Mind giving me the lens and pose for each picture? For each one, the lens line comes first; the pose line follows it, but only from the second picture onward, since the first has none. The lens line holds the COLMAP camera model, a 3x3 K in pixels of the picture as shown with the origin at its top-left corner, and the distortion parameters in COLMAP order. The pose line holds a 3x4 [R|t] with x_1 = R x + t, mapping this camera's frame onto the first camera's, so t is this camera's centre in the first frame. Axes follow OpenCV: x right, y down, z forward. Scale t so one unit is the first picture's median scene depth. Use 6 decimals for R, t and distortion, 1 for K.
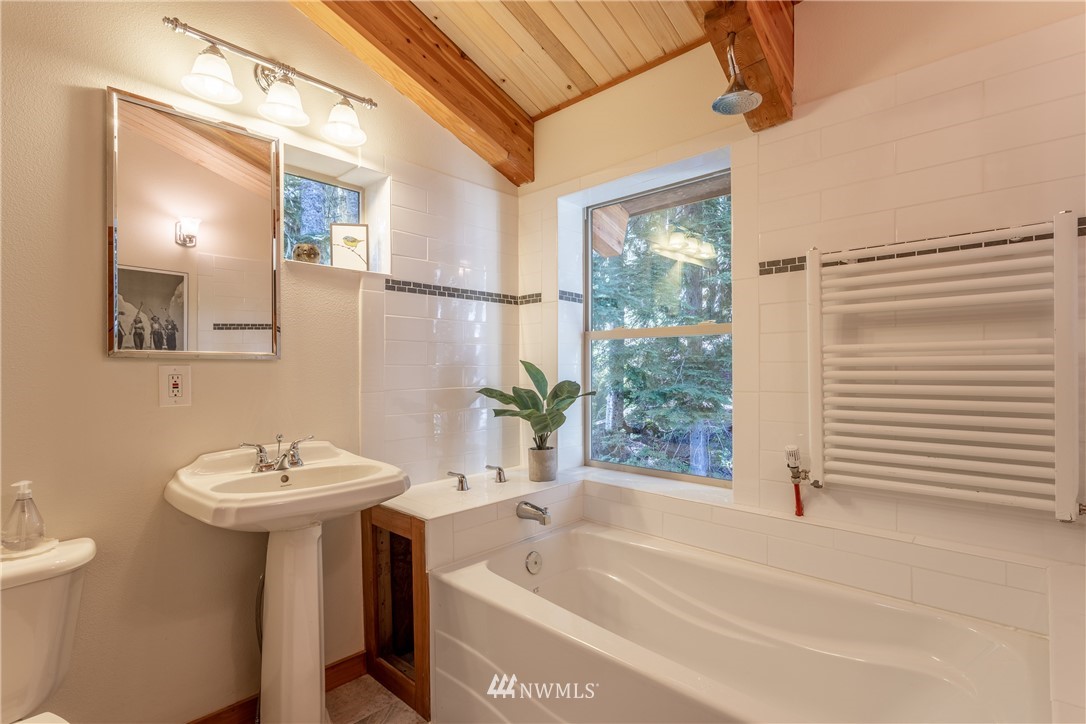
lens RADIAL K [[523.8, 0, 542.2], [0, 523.8, 363.7], [0, 0, 1]] dist [-0.004020, -0.000005]
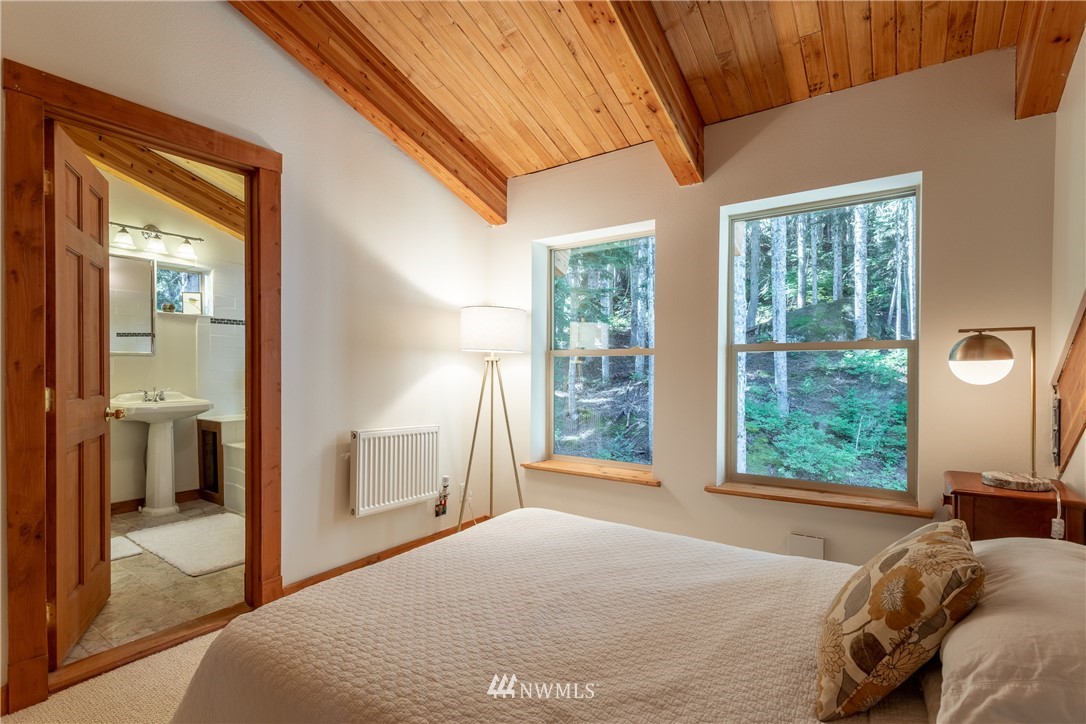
lens RADIAL K [[523.8, 0, 544.0], [0, 523.8, 364.0], [0, 0, 1]] dist [-0.004020, -0.000005]
pose [[0.988128, 0.001159, 0.153629, 0.765251], [-0.003758, 0.999855, 0.016632, -0.018228], [-0.153587, -0.017012, 0.987989, -1.406310]]
